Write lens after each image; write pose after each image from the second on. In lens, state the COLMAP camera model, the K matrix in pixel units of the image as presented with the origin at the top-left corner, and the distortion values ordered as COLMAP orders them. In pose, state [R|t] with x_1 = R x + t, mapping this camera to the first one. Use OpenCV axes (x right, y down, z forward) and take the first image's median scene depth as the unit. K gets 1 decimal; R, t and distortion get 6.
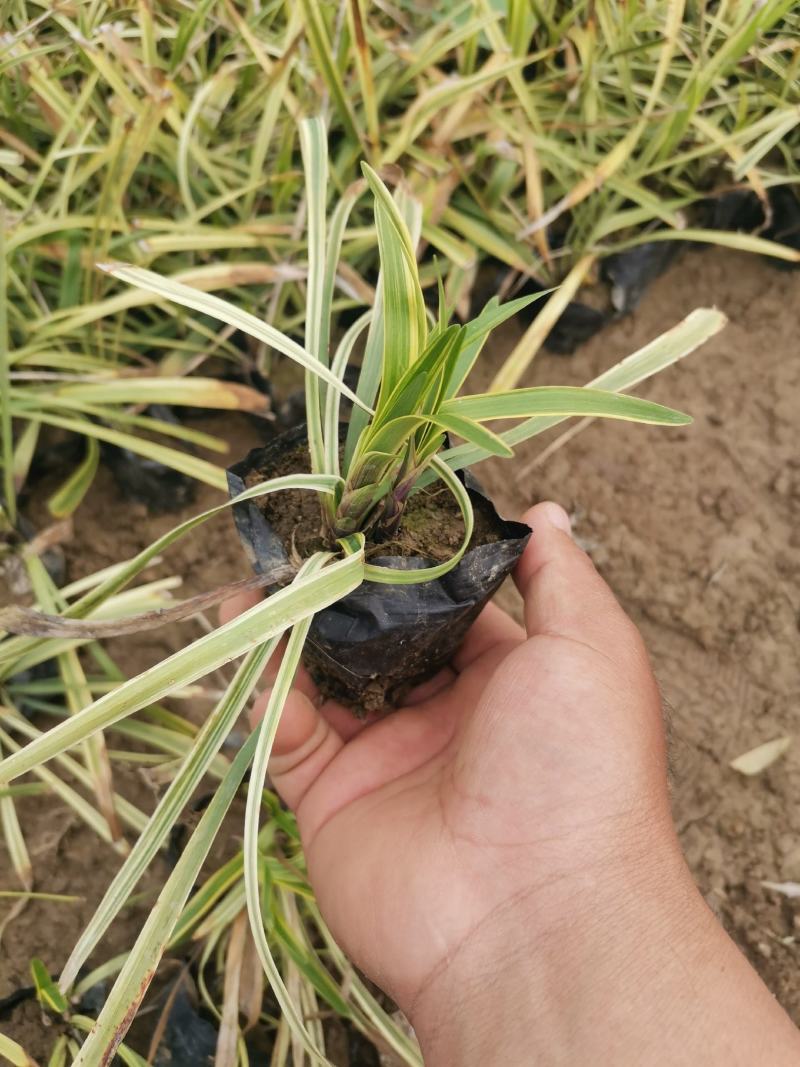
lens RADIAL K [[872.4, 0, 428.8], [0, 872.4, 539.2], [0, 0, 1]] dist [0.091759, -0.116801]
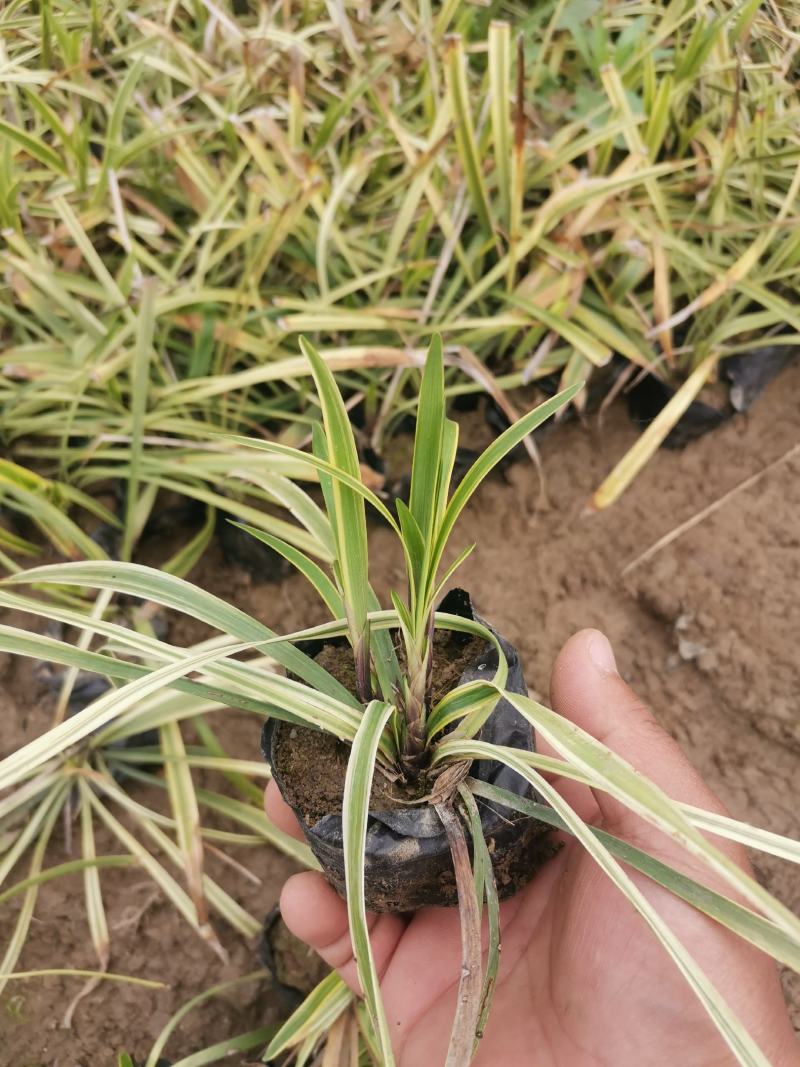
lens RADIAL K [[872.4, 0, 428.8], [0, 872.4, 539.2], [0, 0, 1]] dist [0.091759, -0.116801]
pose [[0.996220, 0.074132, -0.045288, -0.077865], [-0.077003, 0.994888, -0.065330, -0.028289], [0.040213, 0.068571, 0.996835, 0.014629]]
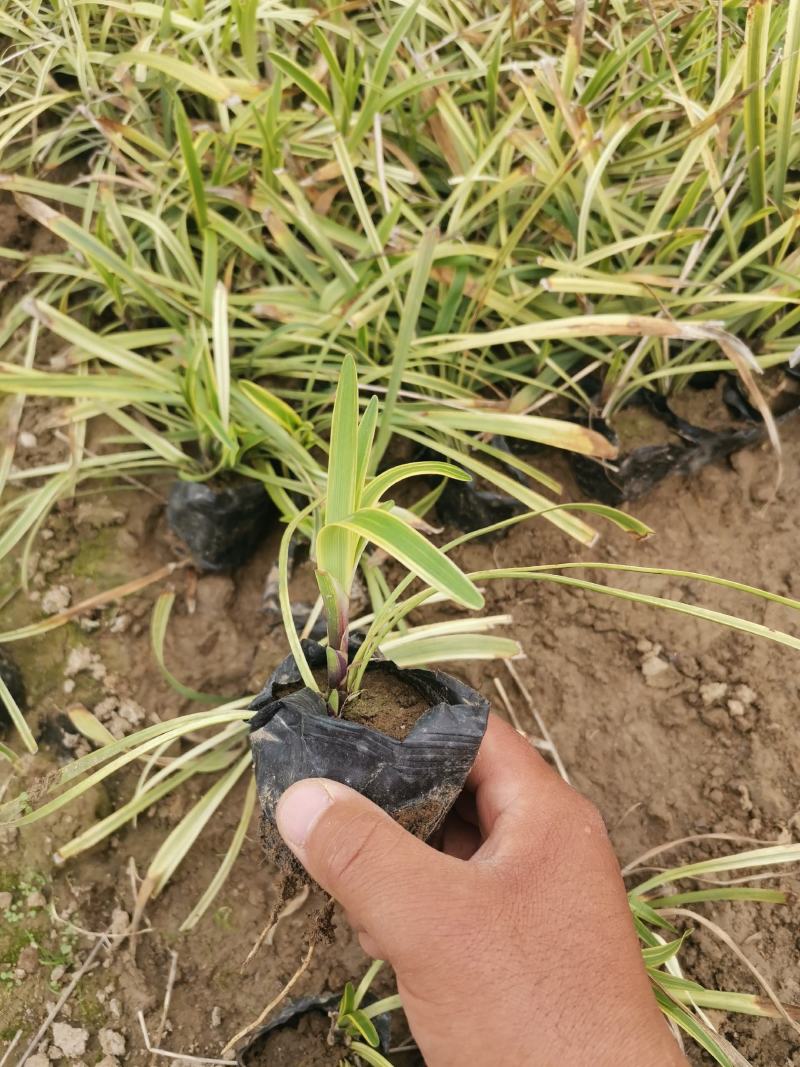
lens RADIAL K [[872.4, 0, 428.8], [0, 872.4, 539.2], [0, 0, 1]] dist [0.091759, -0.116801]
pose [[0.968638, 0.190765, -0.159212, -0.203607], [-0.194381, 0.980899, -0.007306, -0.016021], [0.154778, 0.038024, 0.987217, 0.011173]]
